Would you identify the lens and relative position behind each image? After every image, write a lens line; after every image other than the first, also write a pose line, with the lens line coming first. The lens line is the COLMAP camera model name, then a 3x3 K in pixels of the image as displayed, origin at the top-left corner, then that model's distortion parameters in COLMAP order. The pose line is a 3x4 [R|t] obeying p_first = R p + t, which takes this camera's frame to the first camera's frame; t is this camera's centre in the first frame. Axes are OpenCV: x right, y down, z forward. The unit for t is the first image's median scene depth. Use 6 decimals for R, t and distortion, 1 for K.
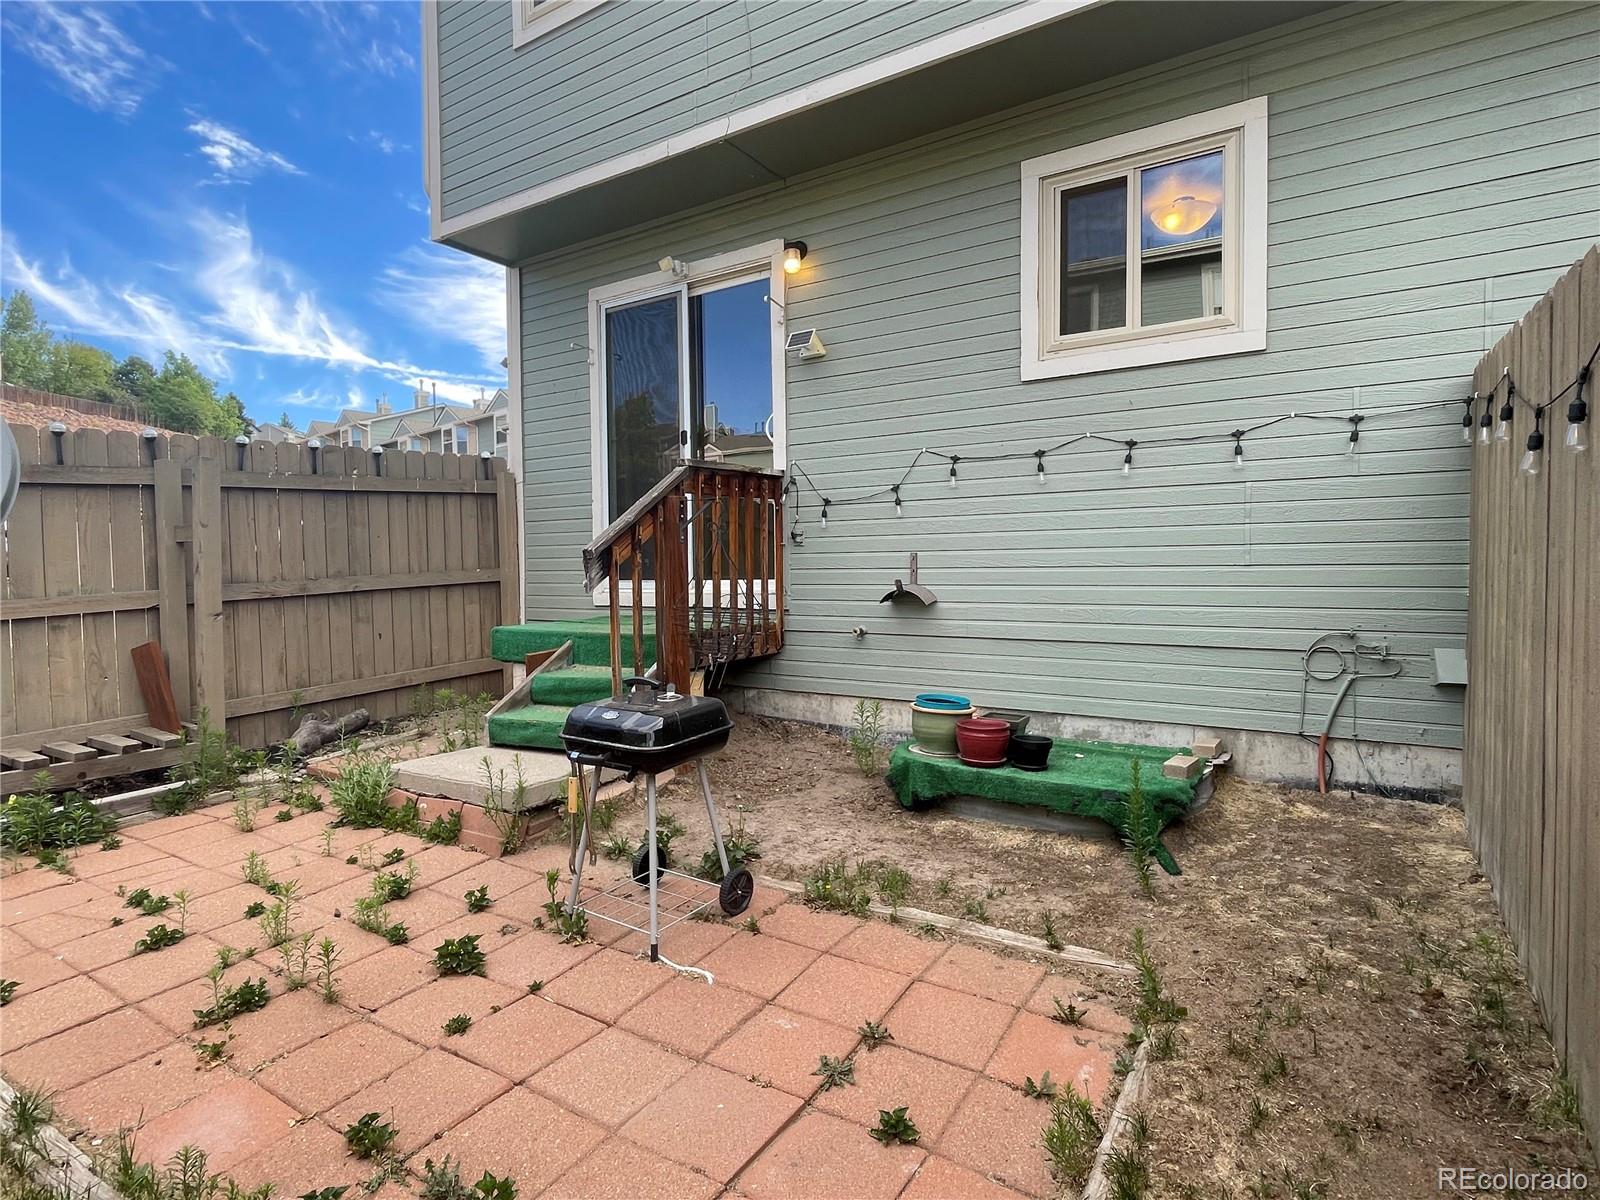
lens RADIAL K [[866.0, 0, 792.0], [0, 866.0, 593.8], [0, 0, 1]] dist [0.002354, -0.000901]
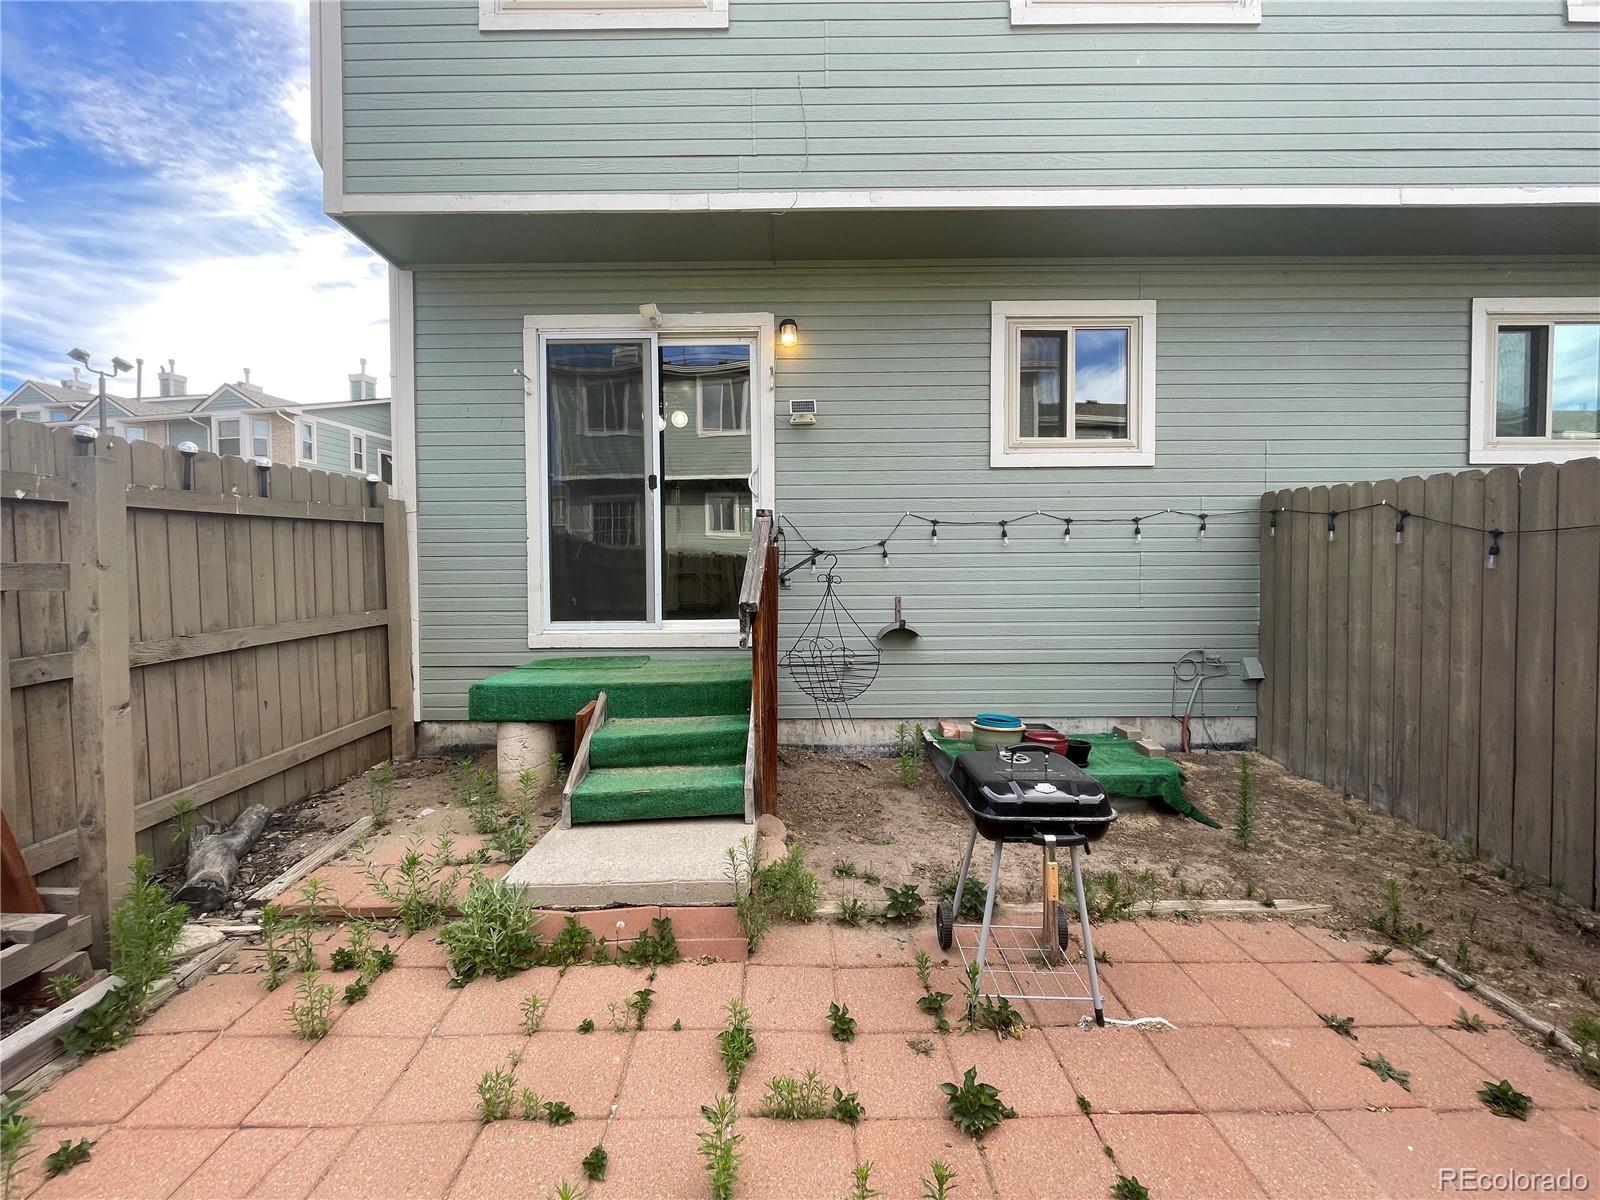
lens RADIAL K [[654.3, 0, 795.8], [0, 654.3, 598.1], [0, 0, 1]] dist [-0.003923, 0.000002]
pose [[0.834483, -0.010442, 0.550934, -0.492500], [0.015510, 0.999869, -0.004541, -0.043621], [-0.550815, 0.012334, 0.834536, 0.313463]]
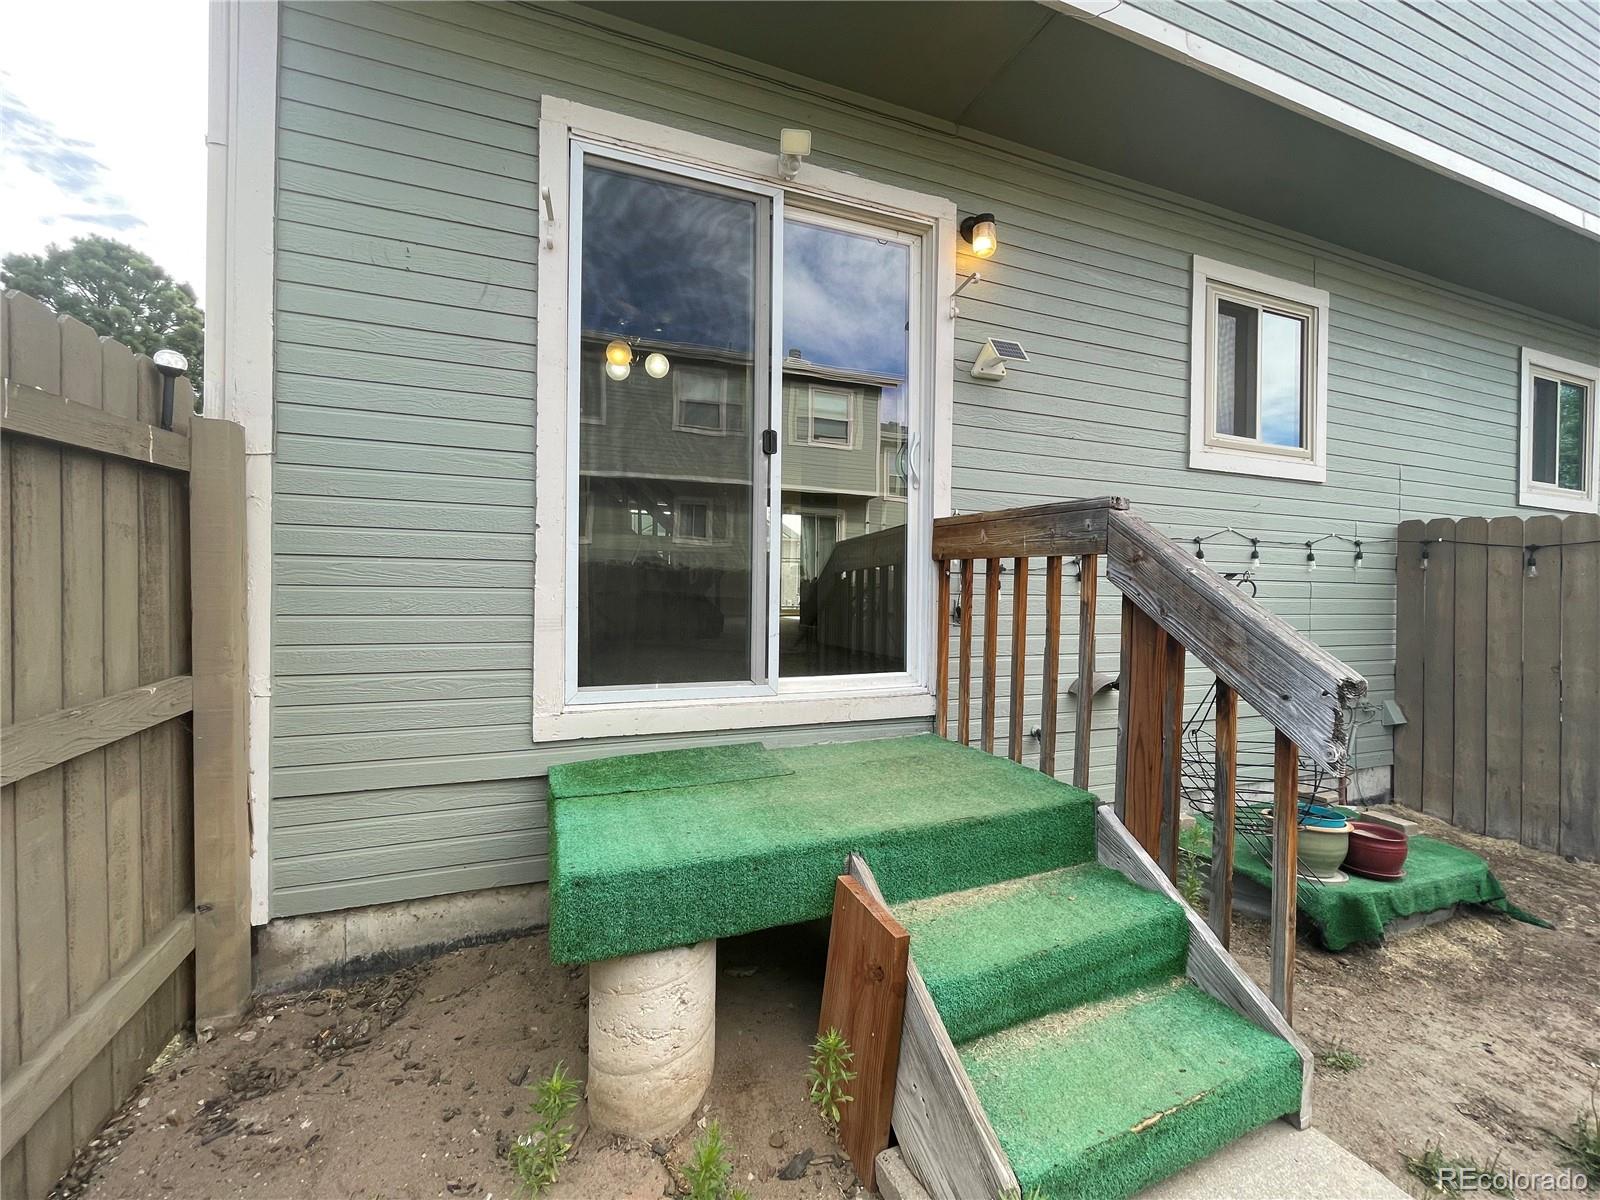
lens RADIAL K [[654.3, 0, 801.5], [0, 654.3, 596.8], [0, 0, 1]] dist [-0.003923, 0.000002]
pose [[0.575122, 0.012787, 0.817967, -0.574522], [0.008965, 0.999719, -0.021932, -0.075870], [-0.818018, 0.019947, 0.574846, 0.868028]]
